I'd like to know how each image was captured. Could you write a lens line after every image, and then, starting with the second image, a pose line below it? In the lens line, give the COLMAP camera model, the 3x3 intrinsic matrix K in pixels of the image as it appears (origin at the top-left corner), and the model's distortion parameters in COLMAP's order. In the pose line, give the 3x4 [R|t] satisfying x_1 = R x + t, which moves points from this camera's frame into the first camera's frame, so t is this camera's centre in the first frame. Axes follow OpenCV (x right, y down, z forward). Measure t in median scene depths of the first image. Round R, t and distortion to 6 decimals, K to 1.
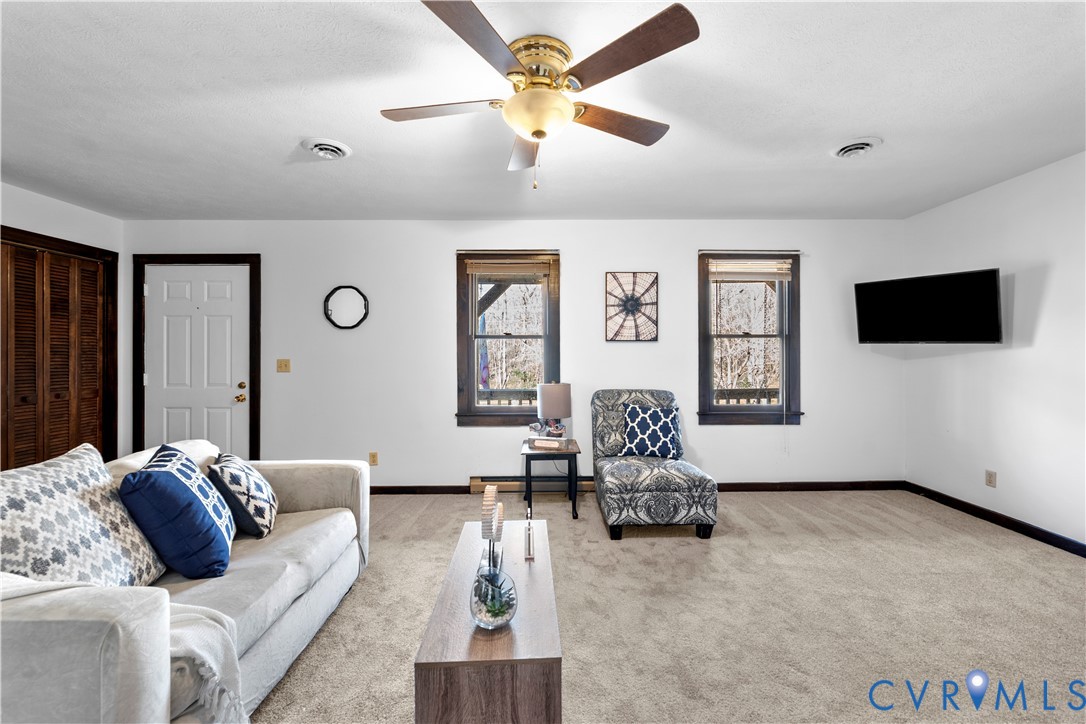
lens RADIAL K [[440.9, 0, 551.1], [0, 440.9, 356.8], [0, 0, 1]] dist [-0.001726, -0.000842]
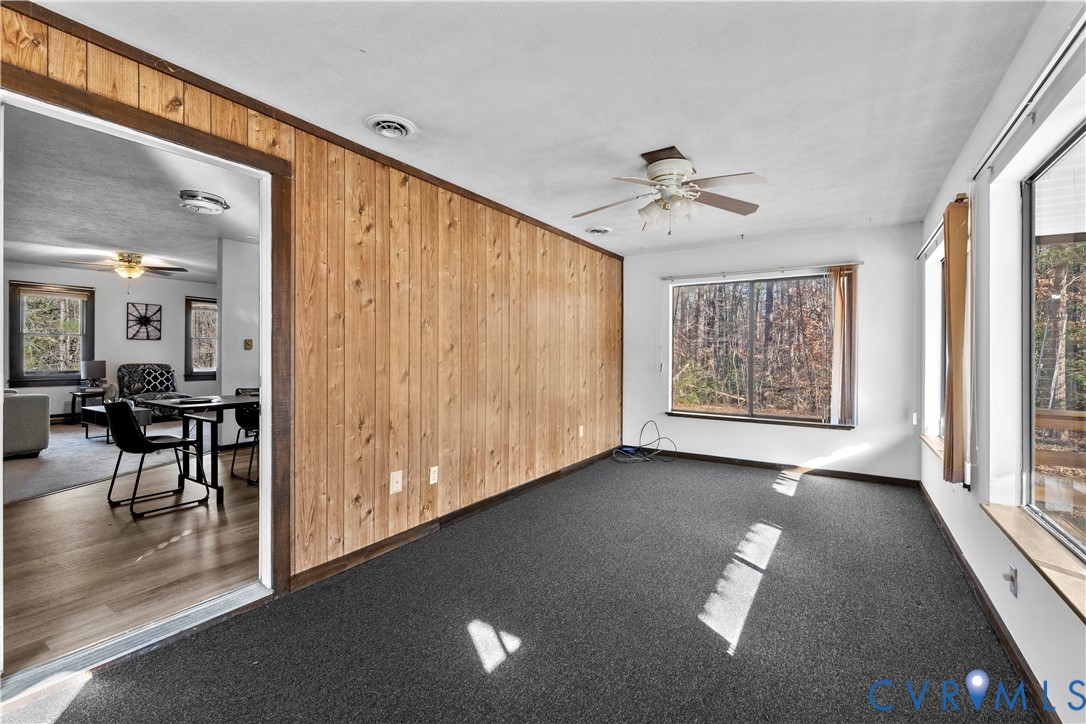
lens RADIAL K [[464.4, 0, 538.6], [0, 464.4, 353.3], [0, 0, 1]] dist [-0.000633, 0.000348]
pose [[0.557034, 0.008886, 0.830442, -0.551228], [-0.004885, 0.999961, -0.007424, 0.032984], [-0.830475, 0.000079, 0.557056, -1.593535]]
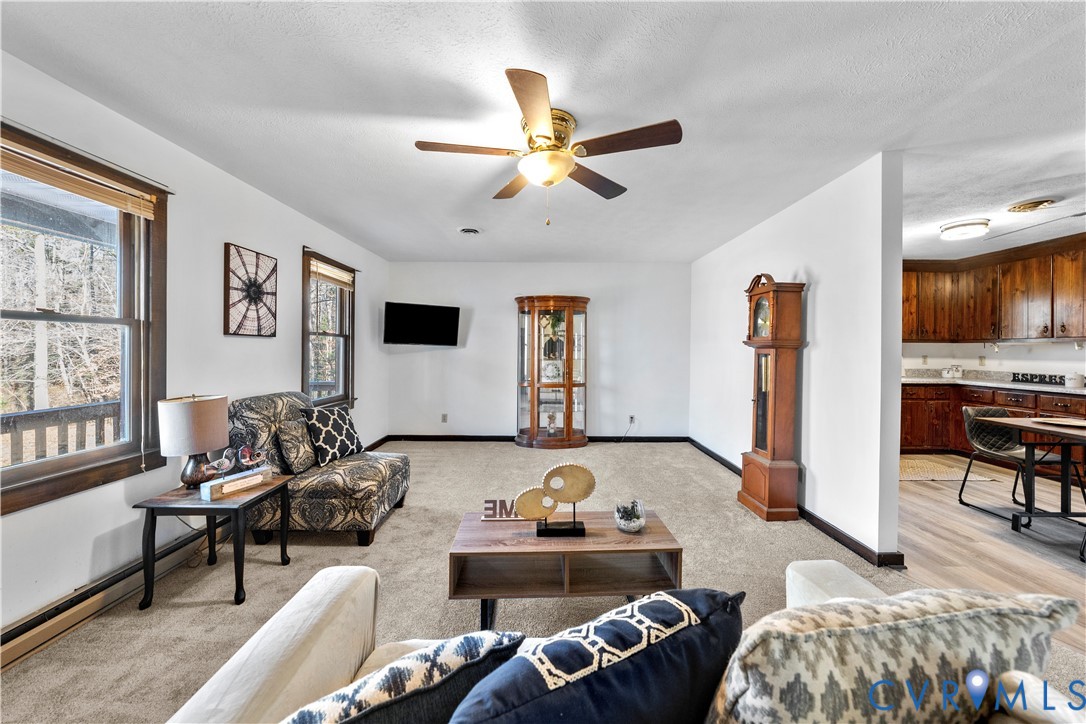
lens RADIAL K [[387.1, 0, 546.5], [0, 387.1, 350.8], [0, 0, 1]] dist [-0.005738, 0.000002]
pose [[0.010934, -0.001575, 0.999939, -0.527451], [0.000940, 0.999998, 0.001565, -0.008757], [-0.999940, 0.000923, 0.010935, 0.452869]]
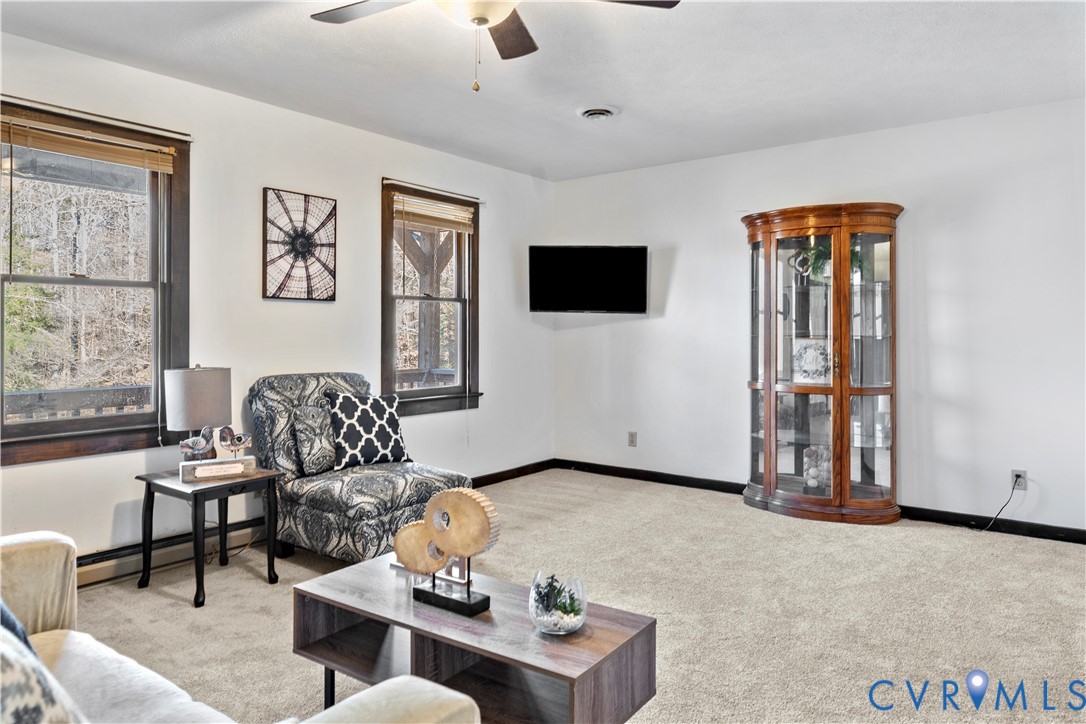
lens RADIAL K [[711.5, 0, 549.8], [0, 711.5, 327.7], [0, 0, 1]] dist [-0.001482, 0.001295]
pose [[0.613453, 0.006986, 0.789700, -0.422772], [0.002917, 0.999934, -0.011112, 0.018553], [-0.789726, 0.009121, 0.613393, 0.068429]]
